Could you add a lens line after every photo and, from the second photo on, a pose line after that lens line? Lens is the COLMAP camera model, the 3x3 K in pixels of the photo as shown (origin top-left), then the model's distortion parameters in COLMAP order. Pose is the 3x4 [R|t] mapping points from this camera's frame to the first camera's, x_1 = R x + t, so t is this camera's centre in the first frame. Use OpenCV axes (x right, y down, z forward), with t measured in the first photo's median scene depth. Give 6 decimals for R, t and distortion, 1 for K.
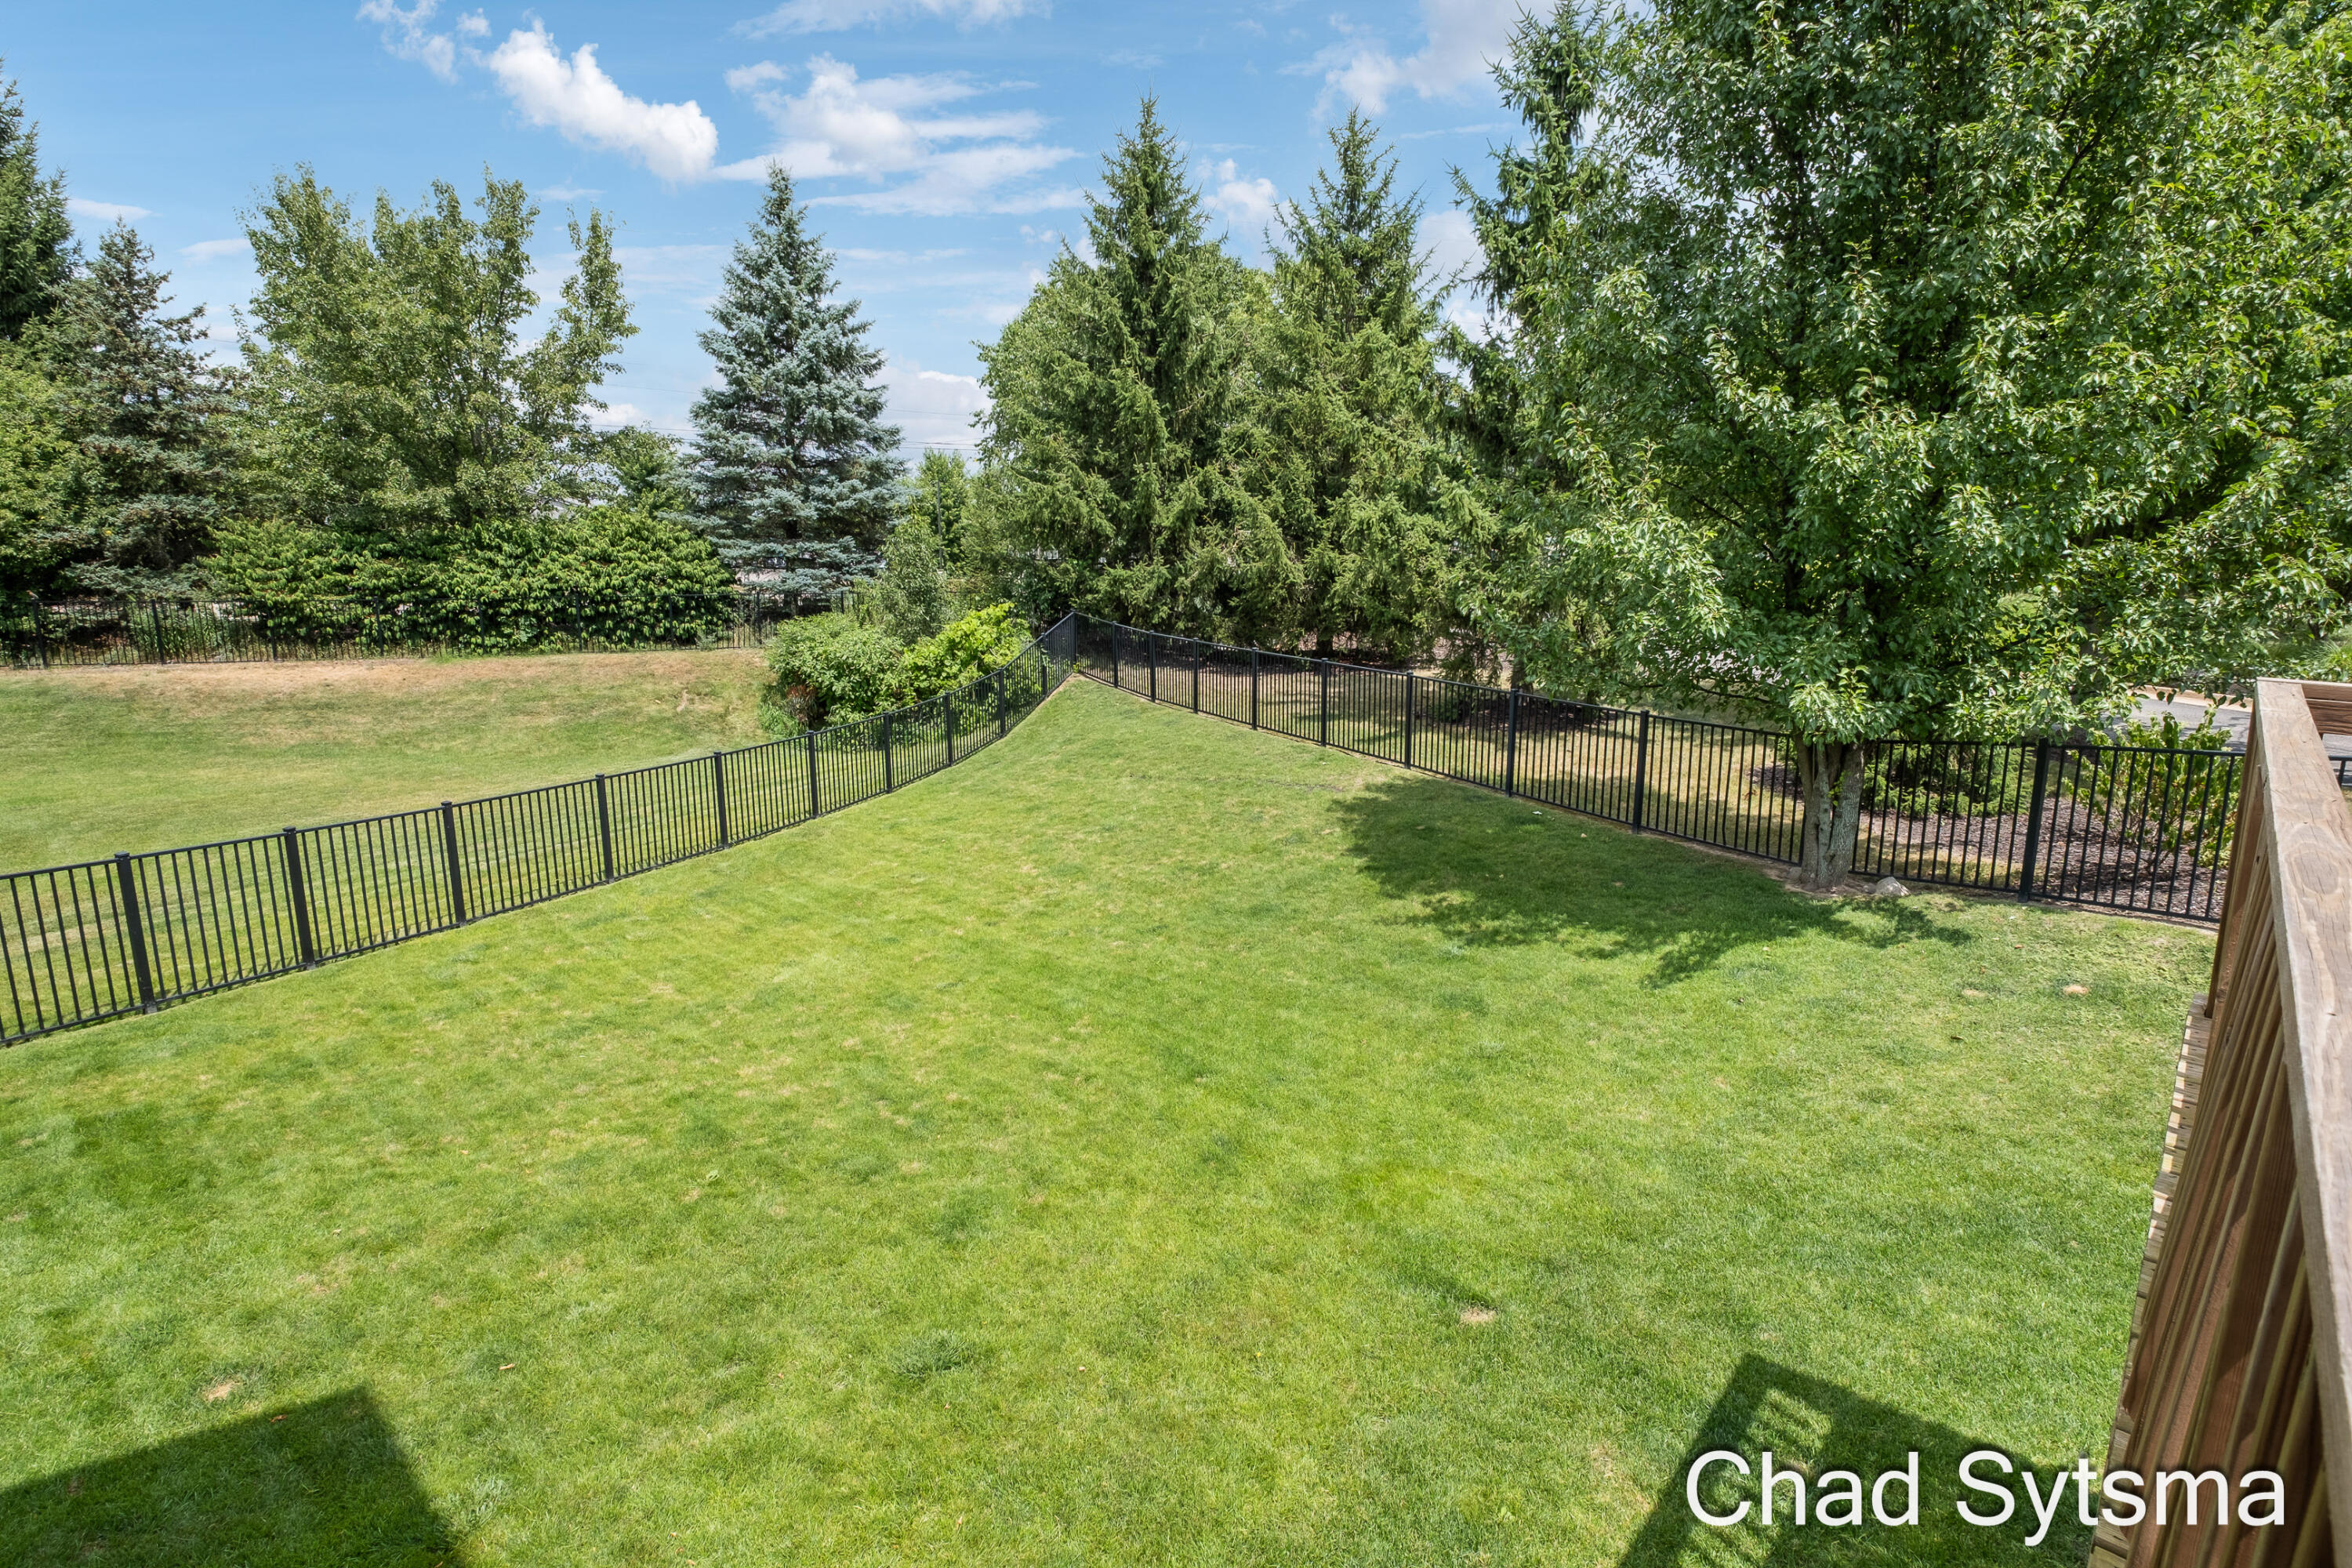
lens RADIAL K [[1229.5, 0, 1182.1], [0, 1229.5, 828.0], [0, 0, 1]] dist [-0.004880, -0.003610]
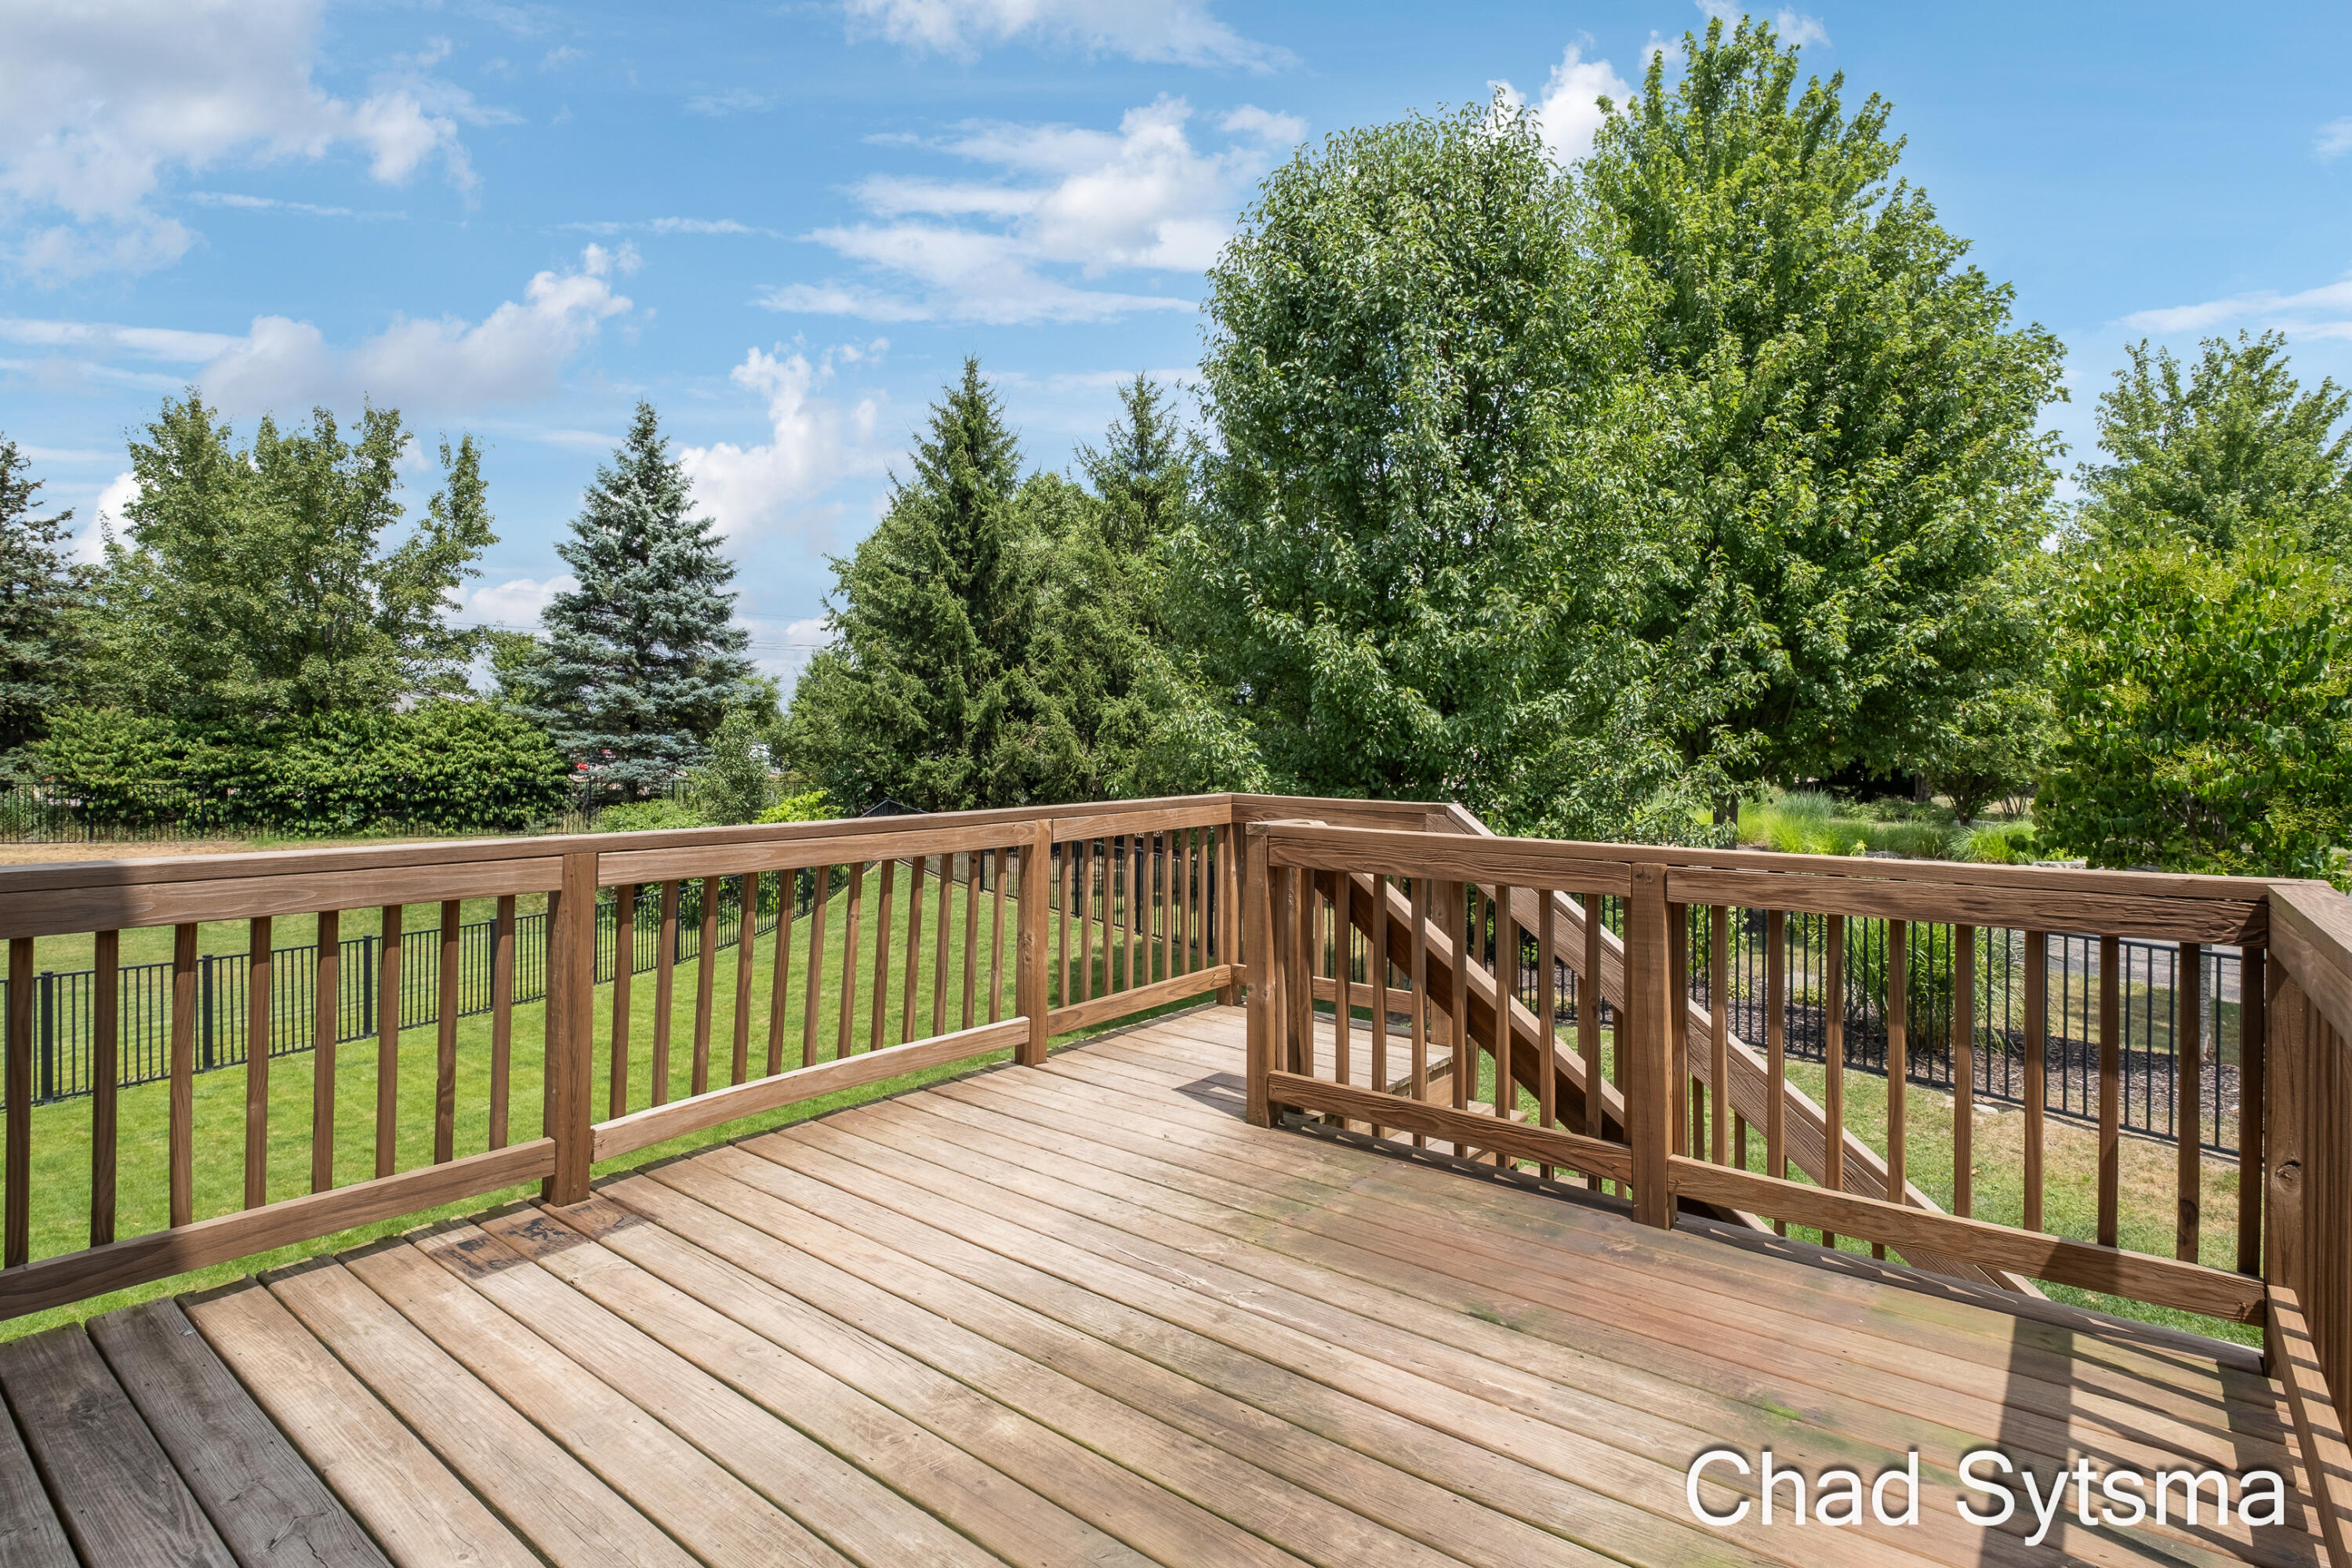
lens RADIAL K [[1264.9, 0, 1176.0], [0, 1264.9, 784.0], [0, 0, 1]] dist [-0.004680, -0.002703]
pose [[0.997835, 0.006550, 0.065434, 0.082344], [0.006371, 0.980719, -0.195318, 0.023849], [-0.065452, 0.195312, 0.978555, -0.081844]]
